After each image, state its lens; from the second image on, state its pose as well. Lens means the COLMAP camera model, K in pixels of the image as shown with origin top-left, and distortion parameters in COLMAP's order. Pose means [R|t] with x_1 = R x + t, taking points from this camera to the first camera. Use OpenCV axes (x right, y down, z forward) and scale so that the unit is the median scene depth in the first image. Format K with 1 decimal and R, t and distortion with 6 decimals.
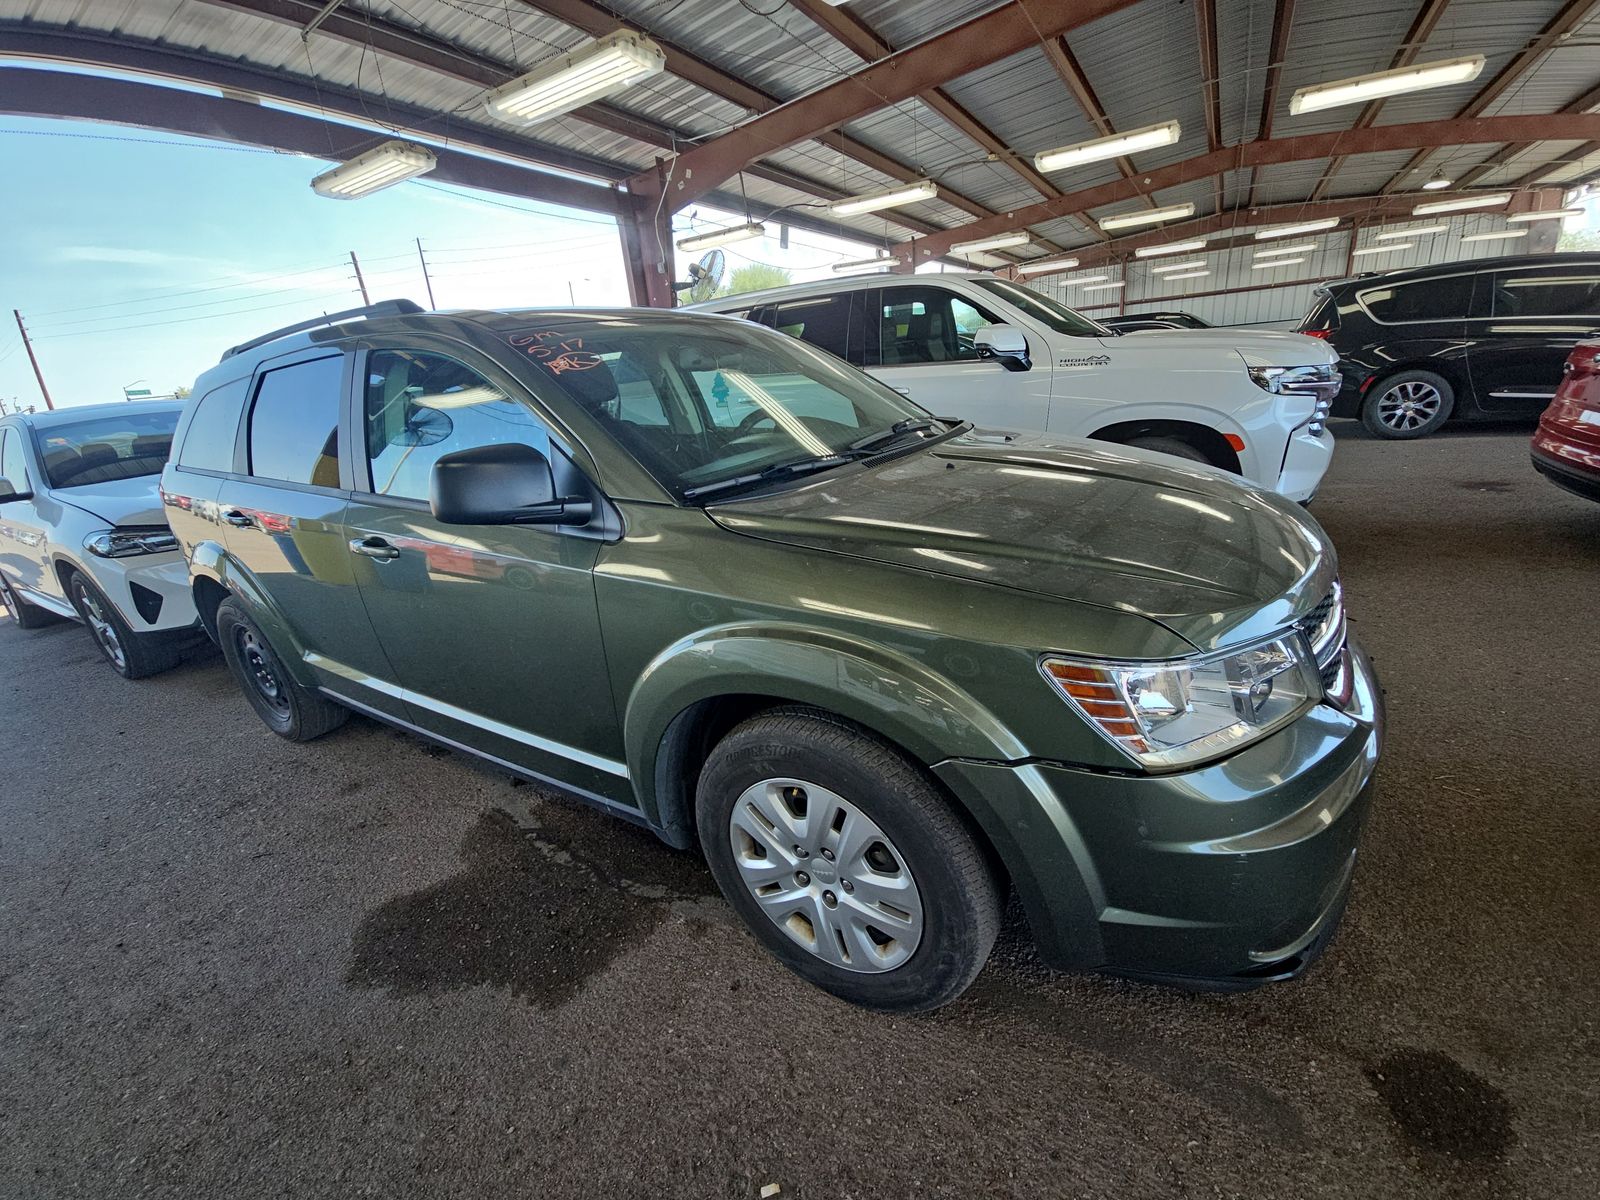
lens RADIAL K [[642.8, 0, 801.7], [0, 642.8, 620.0], [0, 0, 1]] dist [-0.003099, -0.014945]
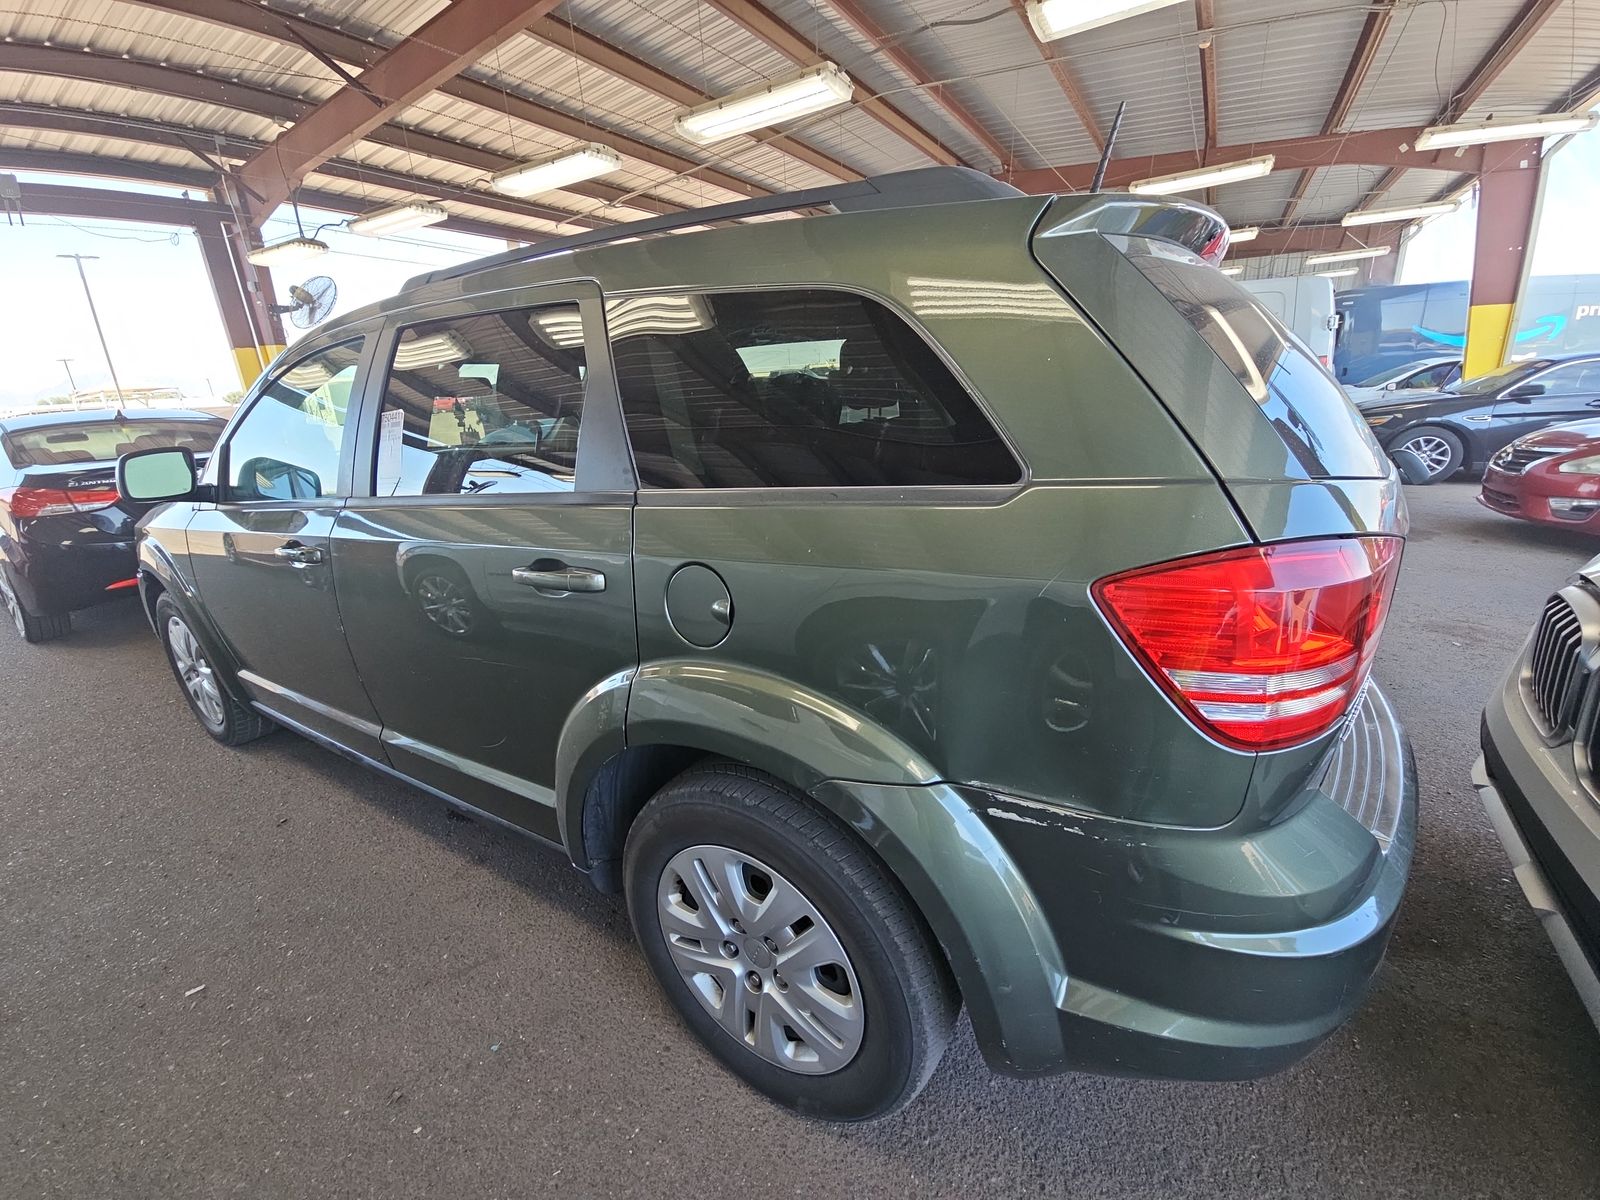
lens RADIAL K [[644.0, 0, 798.7], [0, 644.0, 594.3], [0, 0, 1]] dist [0.014051, -0.014690]
pose [[-0.987943, 0.123940, 0.092778, -0.828759], [0.154791, 0.779419, 0.607079, -0.819842], [0.002928, 0.614121, -0.789207, 2.380350]]
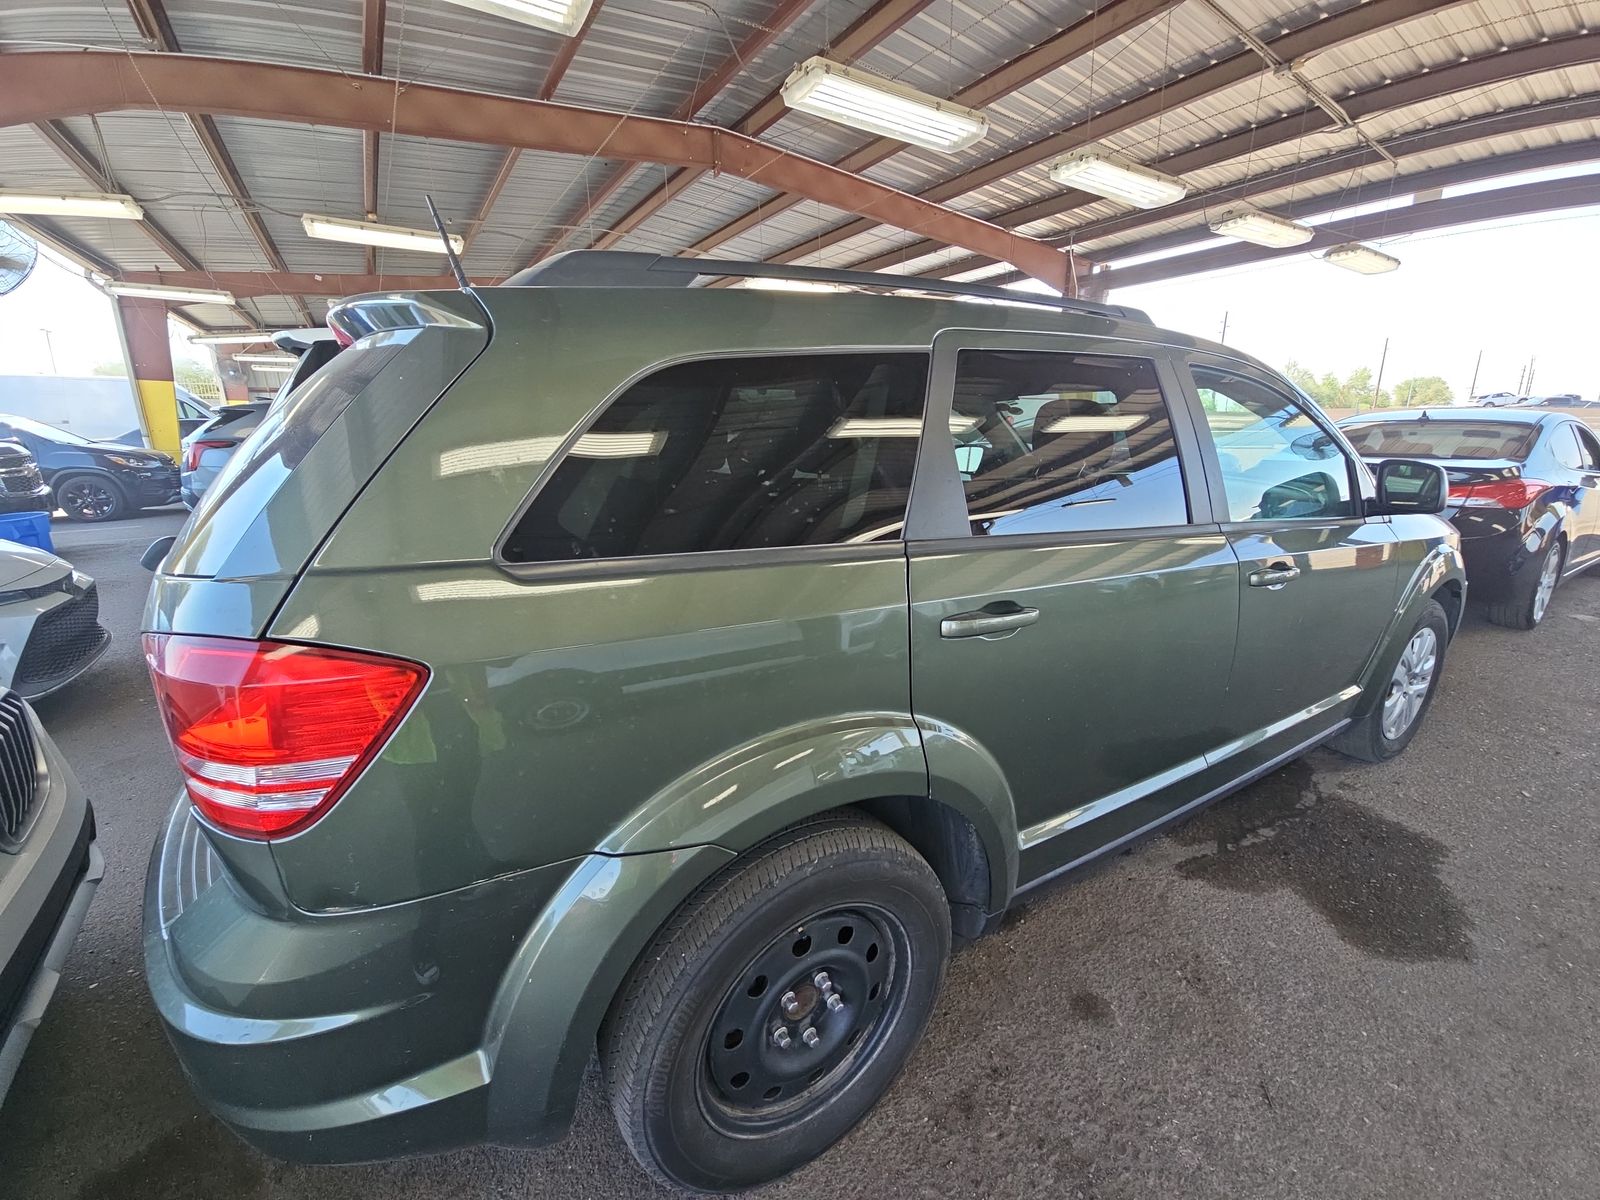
lens RADIAL K [[644.0, 0, 798.7], [0, 644.0, 594.3], [0, 0, 1]] dist [0.014051, -0.014690]
pose [[0.452695, -0.131597, 0.881901, -1.640819], [0.279987, 0.960004, -0.000471, -0.250489], [-0.846566, 0.247134, 0.471435, 1.031174]]
